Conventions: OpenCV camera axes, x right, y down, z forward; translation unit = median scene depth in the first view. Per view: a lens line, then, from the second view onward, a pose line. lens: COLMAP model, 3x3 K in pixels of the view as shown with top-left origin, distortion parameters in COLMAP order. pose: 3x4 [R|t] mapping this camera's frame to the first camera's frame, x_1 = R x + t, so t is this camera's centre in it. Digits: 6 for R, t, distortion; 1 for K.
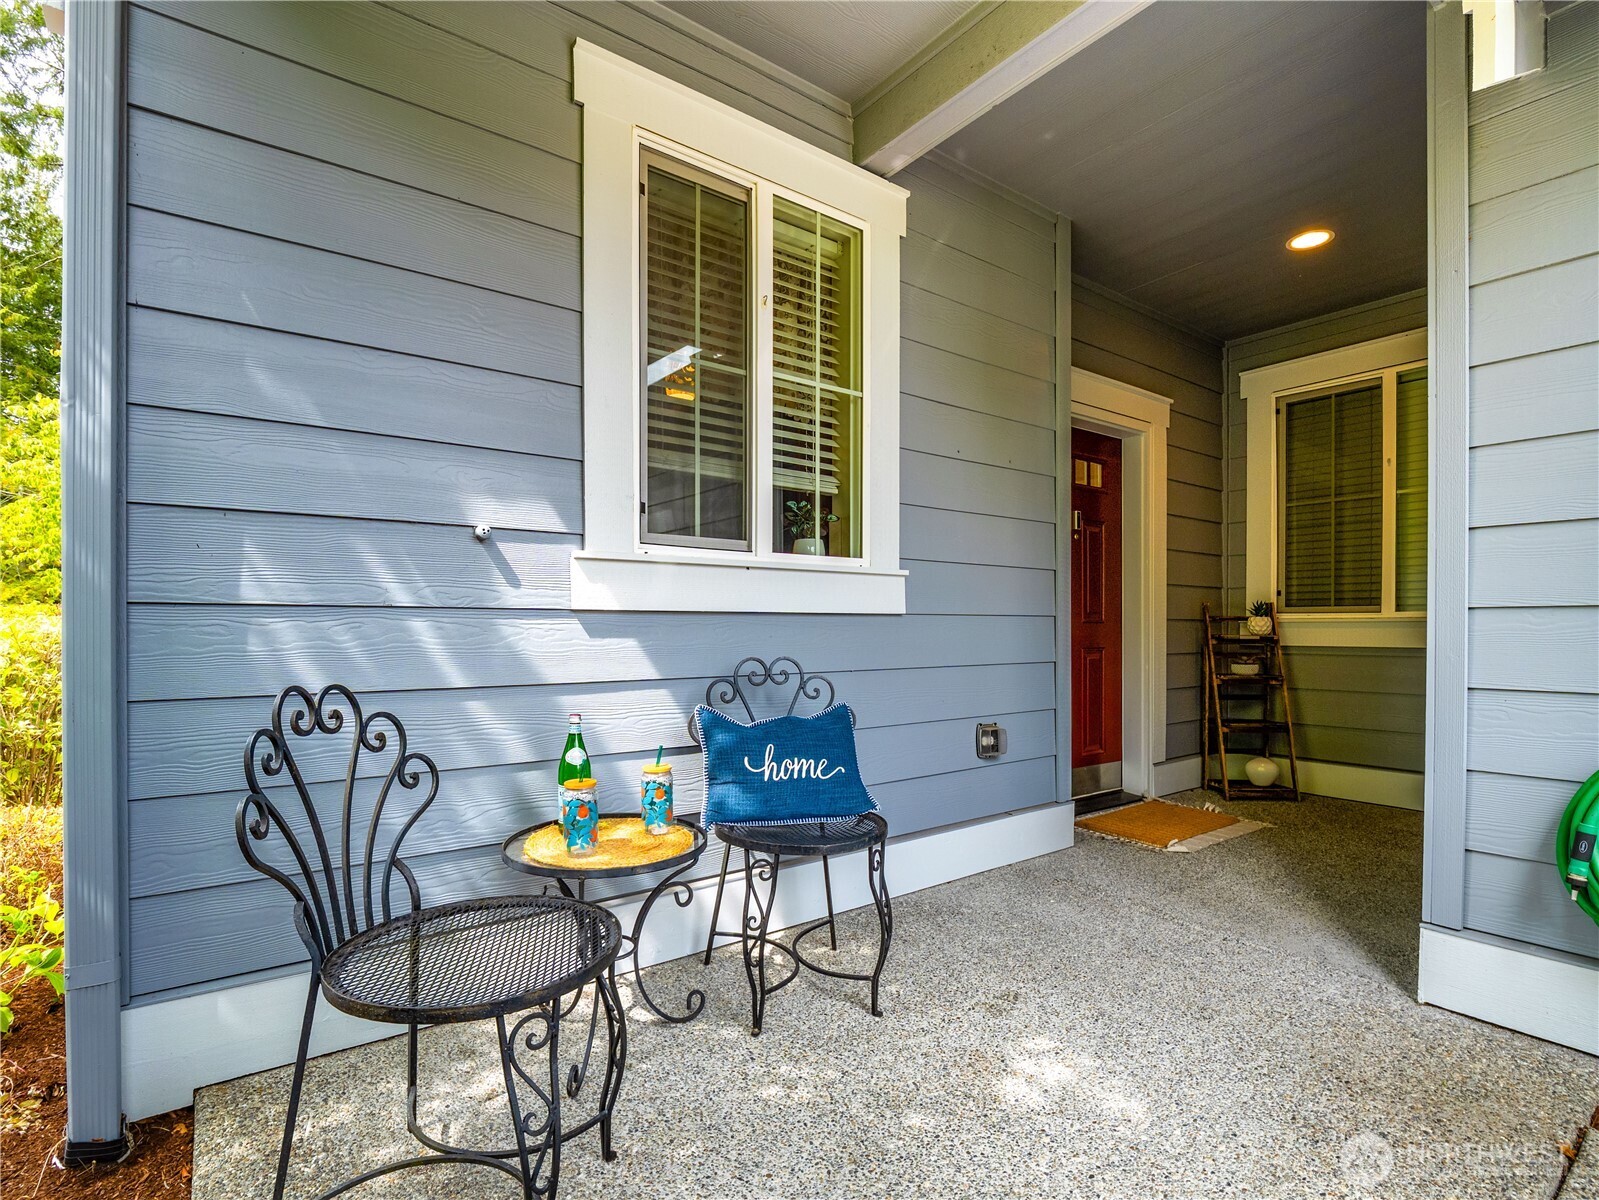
lens RADIAL K [[791.5, 0, 800.1], [0, 791.5, 621.1], [0, 0, 1]] dist [-0.013240, -0.000636]
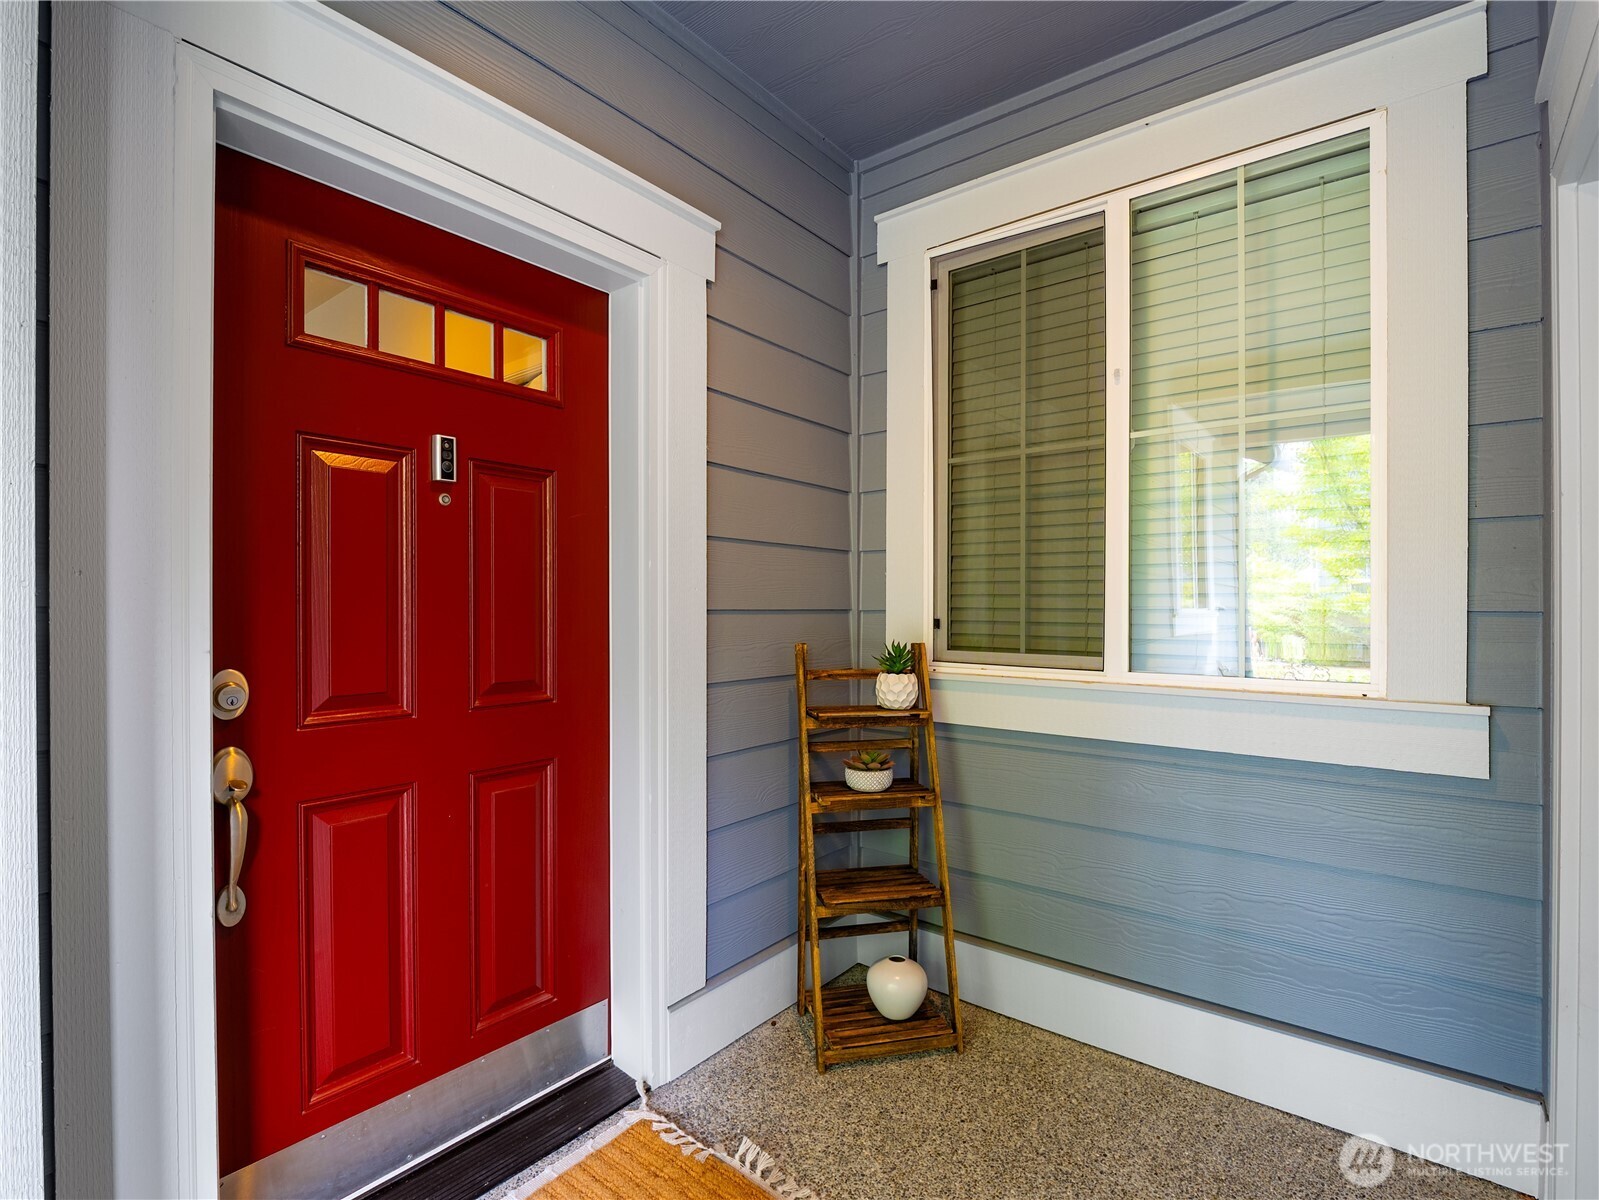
lens RADIAL K [[791.5, 0, 800.1], [0, 791.5, 621.1], [0, 0, 1]] dist [-0.013240, -0.000636]
pose [[0.963472, -0.007089, 0.267715, 0.382882], [0.004884, 0.999948, 0.008903, -0.043495], [-0.267765, -0.007271, 0.963457, 0.518606]]
